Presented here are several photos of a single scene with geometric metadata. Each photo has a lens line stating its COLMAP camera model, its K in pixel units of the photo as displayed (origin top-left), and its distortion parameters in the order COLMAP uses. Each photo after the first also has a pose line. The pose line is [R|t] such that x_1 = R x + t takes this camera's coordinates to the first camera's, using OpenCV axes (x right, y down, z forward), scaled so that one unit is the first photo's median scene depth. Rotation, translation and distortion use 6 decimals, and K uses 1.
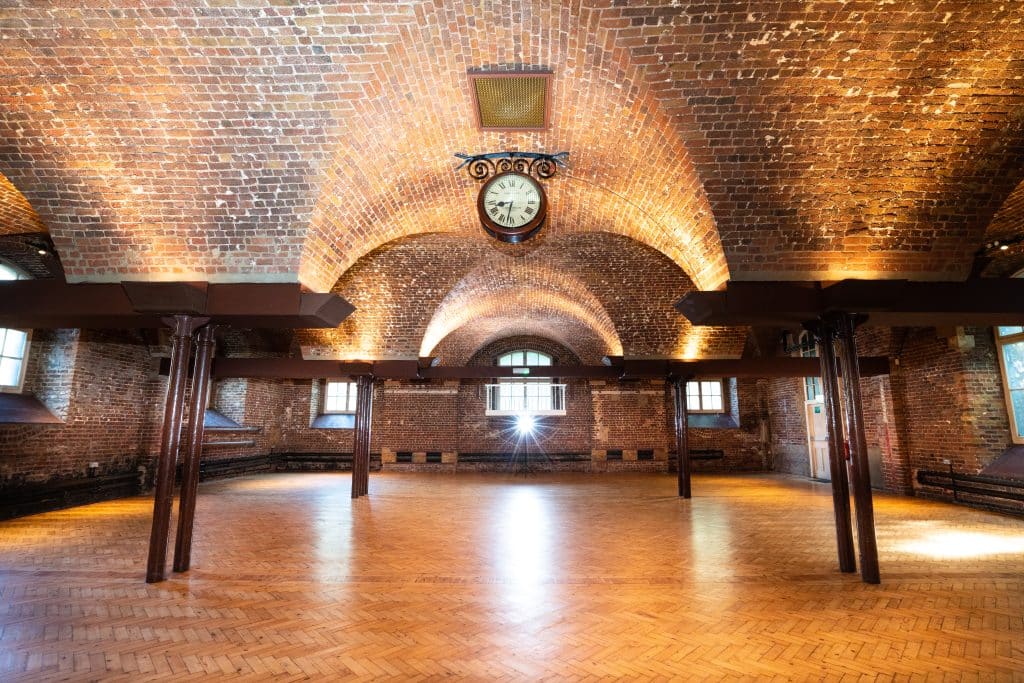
lens RADIAL K [[496.7, 0, 512.0], [0, 496.7, 341.5], [0, 0, 1]] dist [-0.070941, 0.032380]
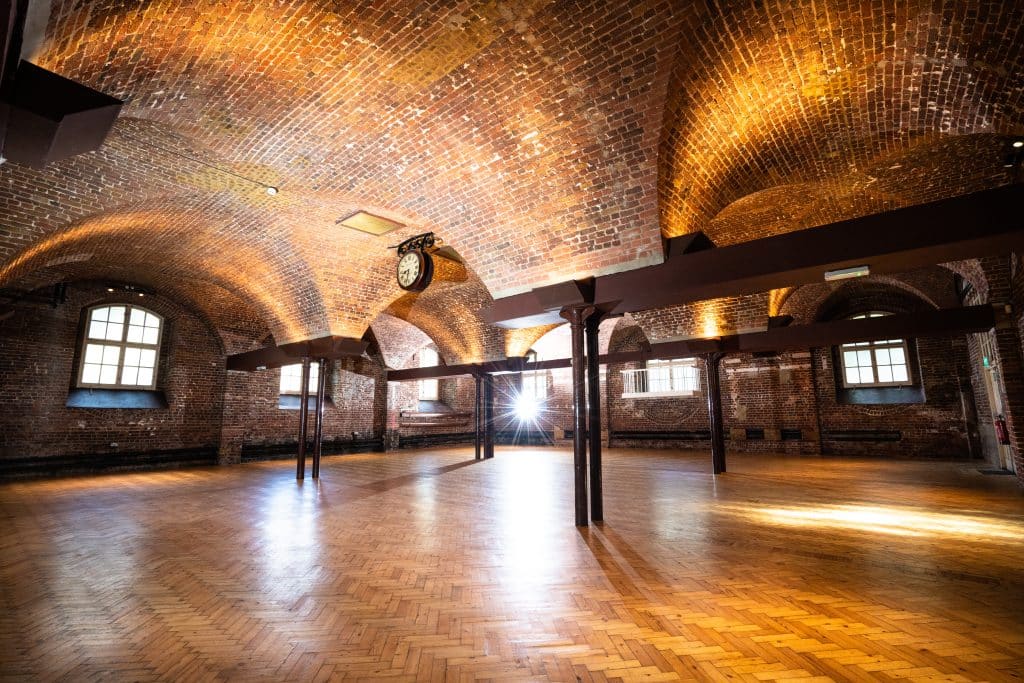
lens RADIAL K [[496.7, 0, 512.0], [0, 496.7, 341.5], [0, 0, 1]] dist [-0.070941, 0.032380]
pose [[0.761991, -0.103629, -0.639243, 0.537549], [0.120883, 0.992524, -0.016805, 0.009899], [0.636206, -0.064468, 0.768821, -0.026531]]
